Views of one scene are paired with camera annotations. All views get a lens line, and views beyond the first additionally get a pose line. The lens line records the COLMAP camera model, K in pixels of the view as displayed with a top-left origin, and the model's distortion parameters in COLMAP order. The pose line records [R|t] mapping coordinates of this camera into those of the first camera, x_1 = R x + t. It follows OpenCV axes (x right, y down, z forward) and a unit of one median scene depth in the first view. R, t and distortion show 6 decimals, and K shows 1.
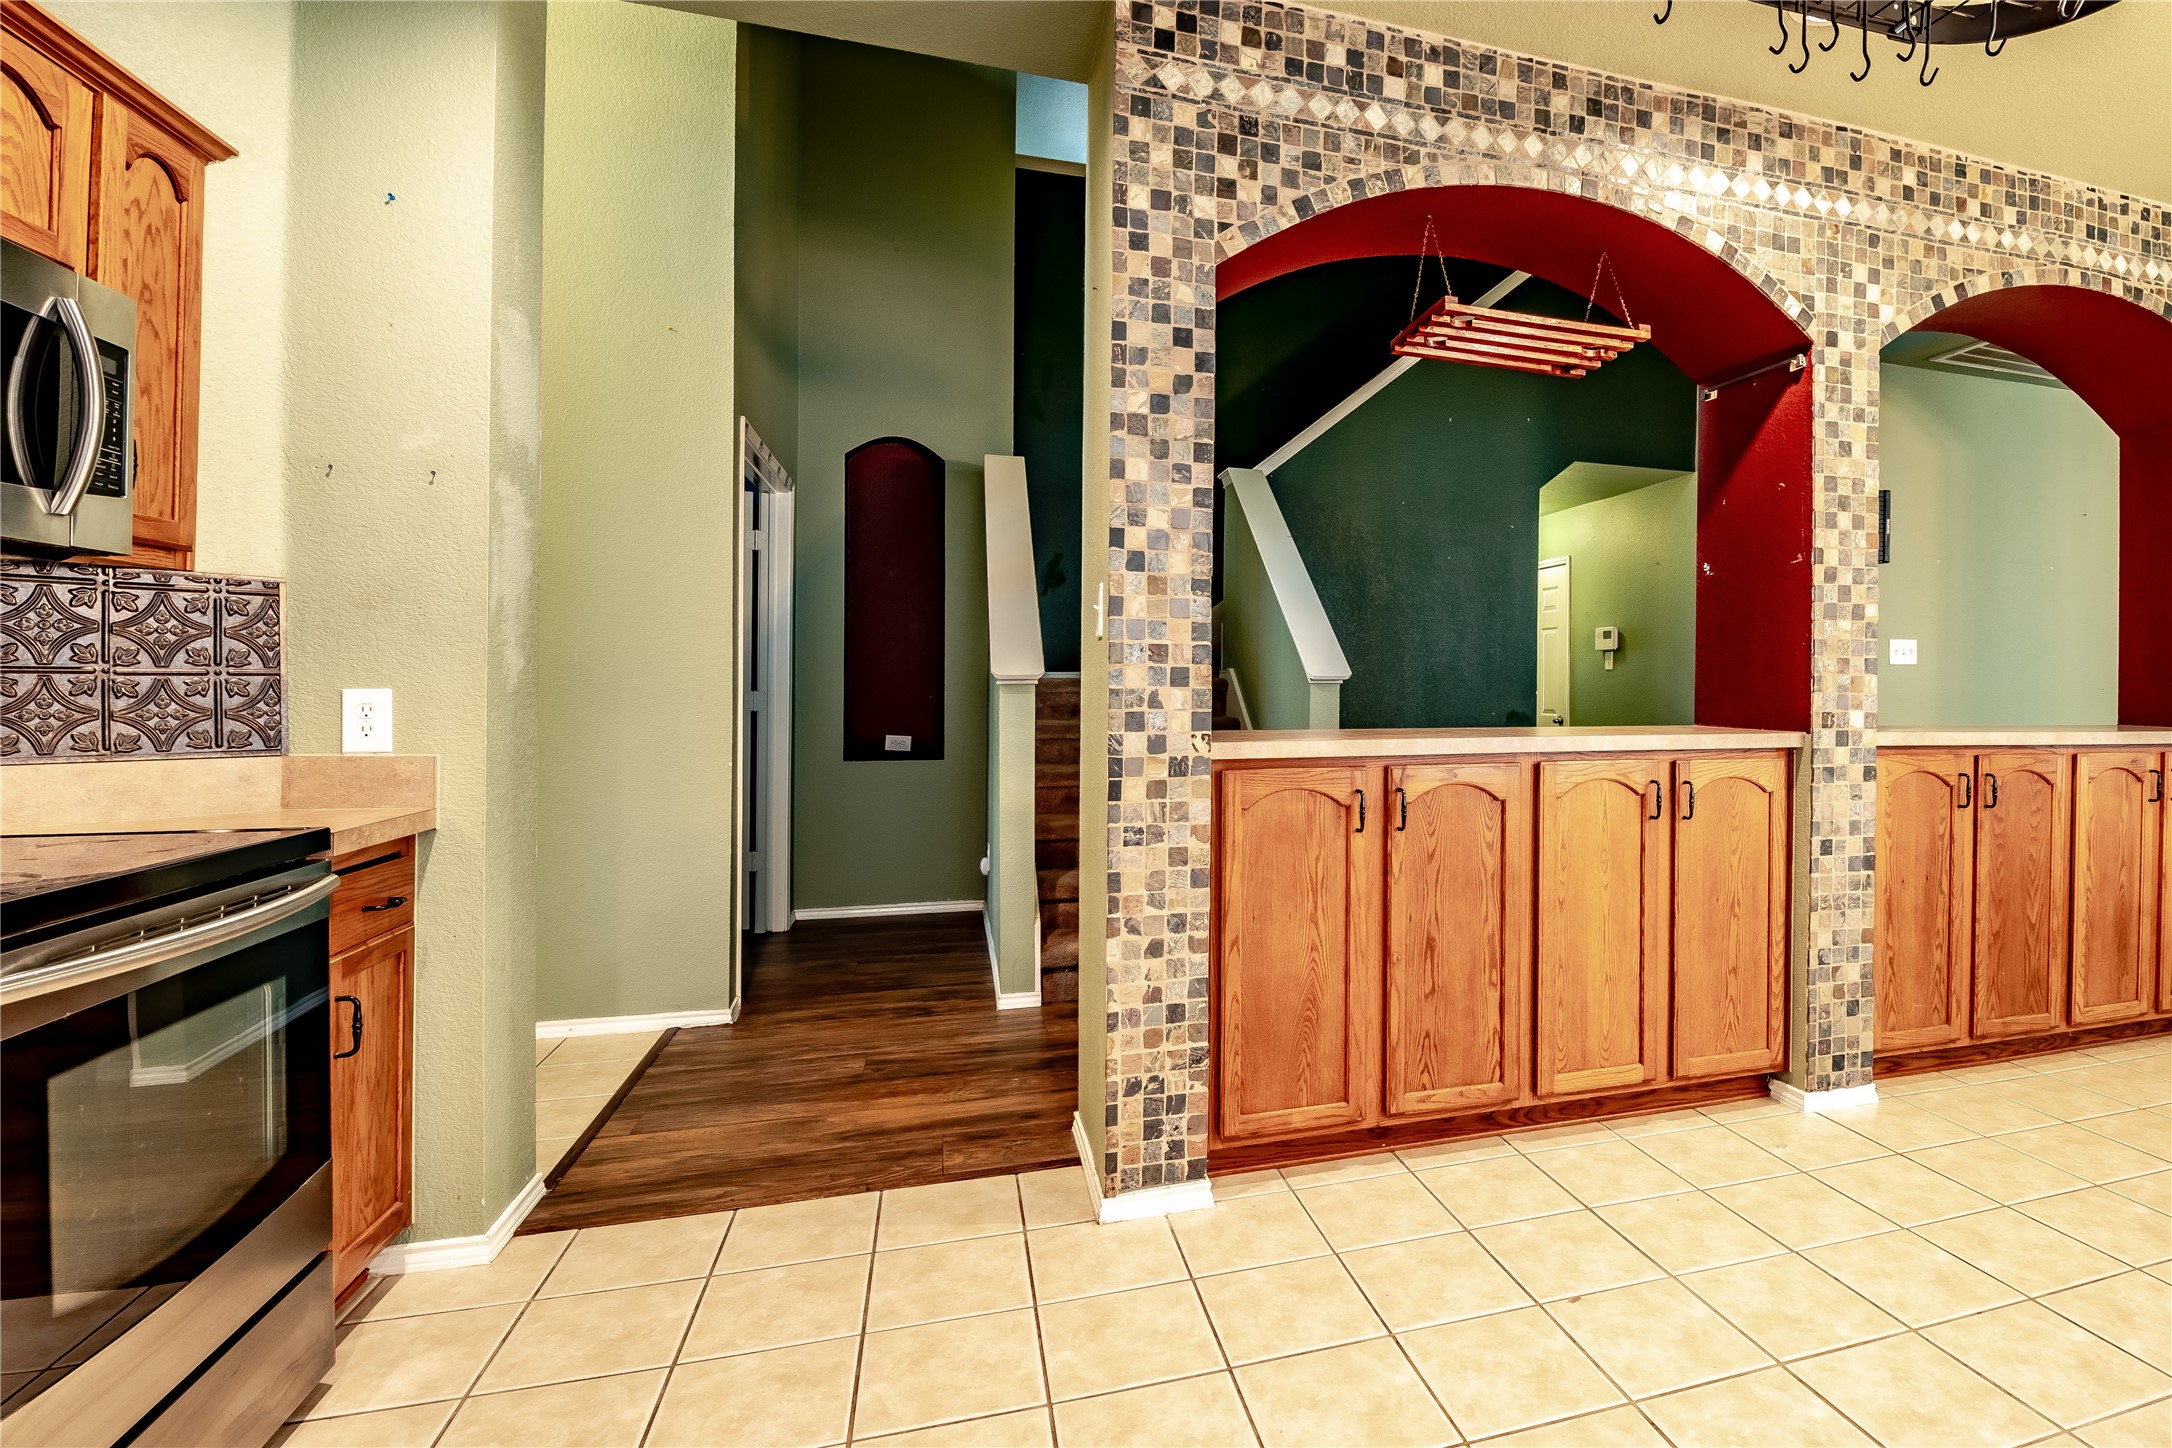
lens RADIAL K [[1164.3, 0, 1209.3], [0, 1164.3, 684.0], [0, 0, 1]] dist [0.006476, -0.010989]
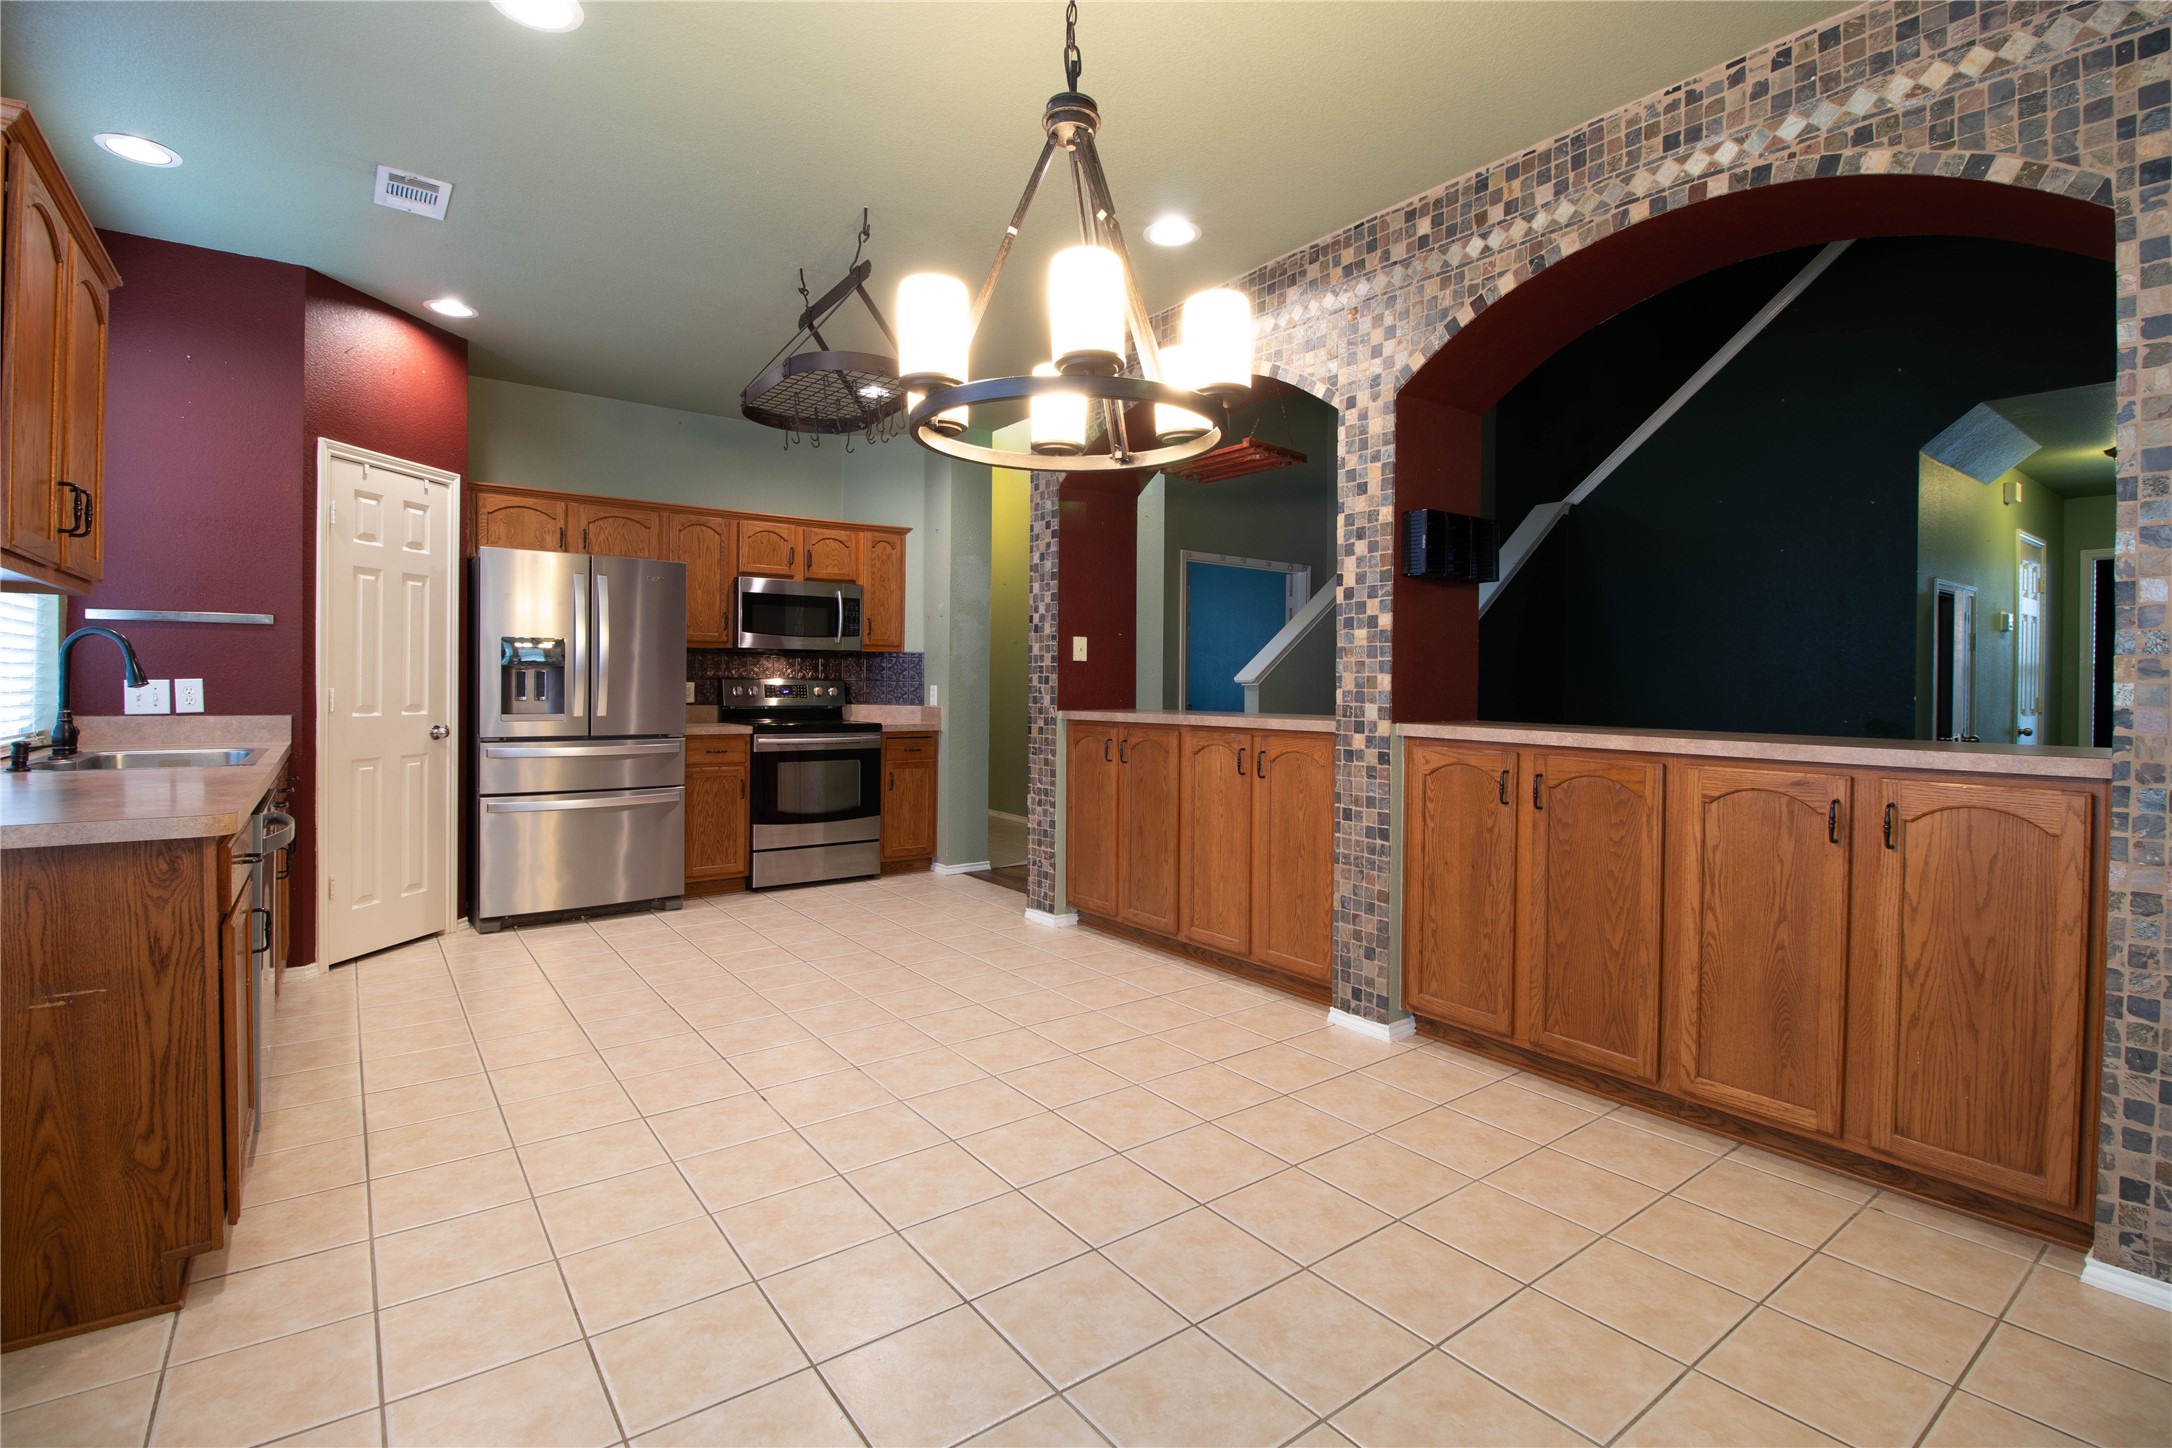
lens RADIAL K [[990.8, 0, 1066.2], [0, 990.8, 688.0], [0, 0, 1]] dist [-0.001568, -0.003028]
pose [[0.286015, -0.000419, -0.958225, 1.439871], [-0.006700, 0.999975, -0.002437, 0.010529], [0.958202, 0.007117, 0.286005, 0.411580]]
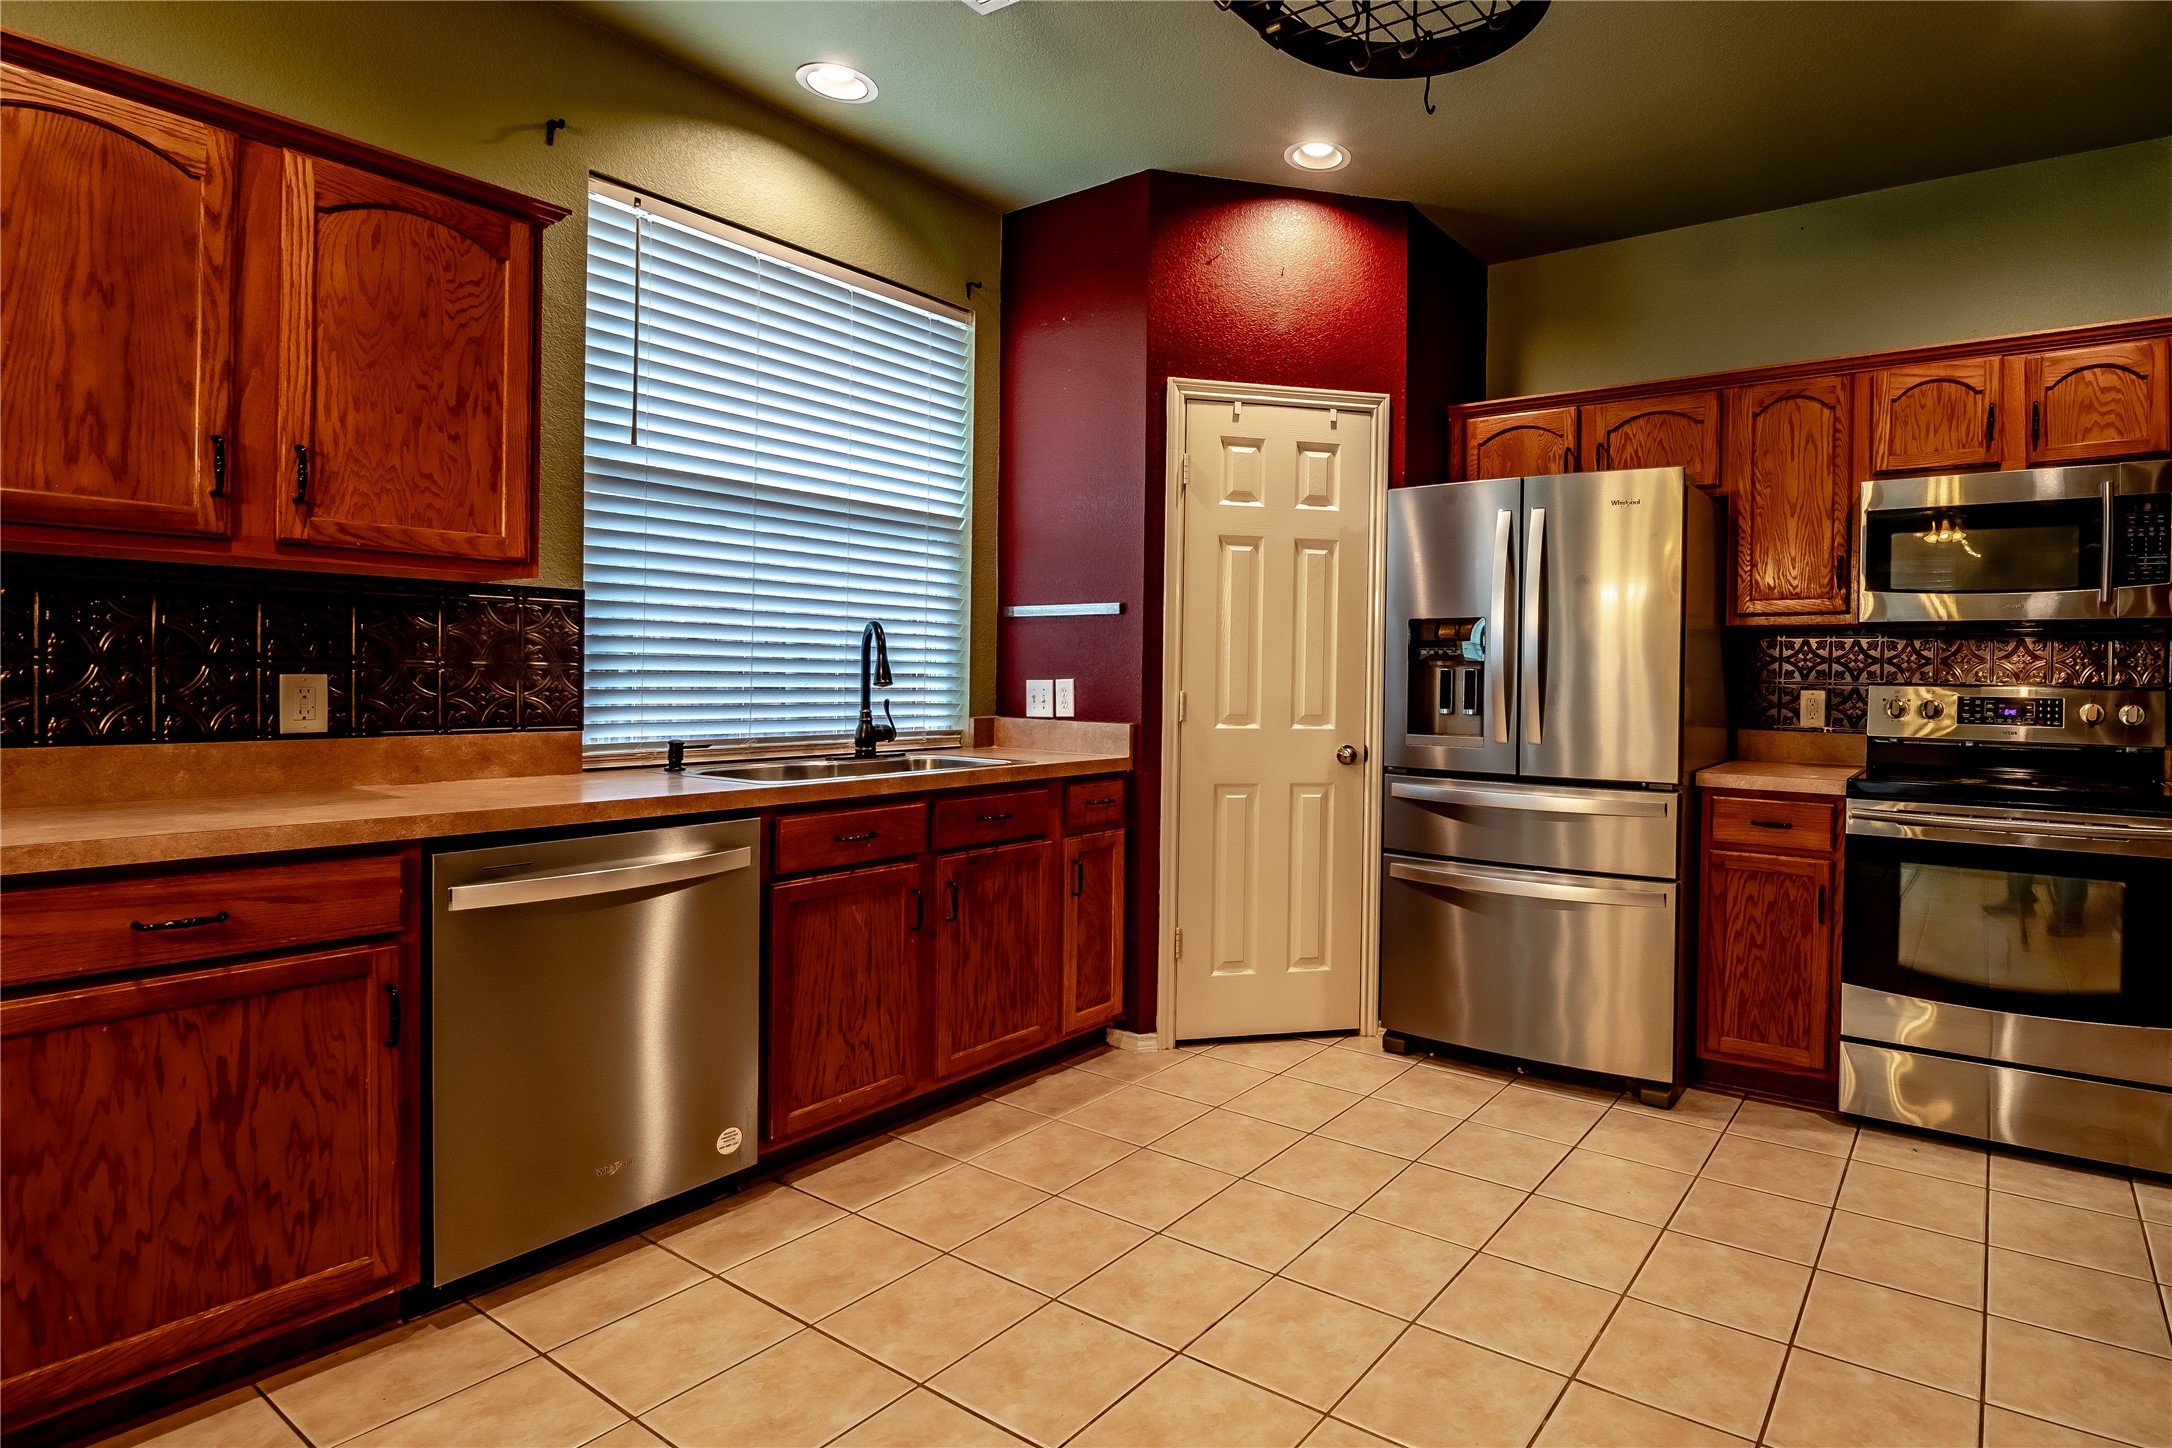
lens RADIAL K [[1075.0, 0, 1379.4], [0, 1075.0, 684.8], [0, 0, 1]] dist [0.000646, -0.005997]
pose [[-0.766529, -0.014285, -0.642051, 0.560013], [-0.020693, 0.999783, 0.002461, 0.001403], [0.641877, 0.015173, -0.766658, 0.813130]]
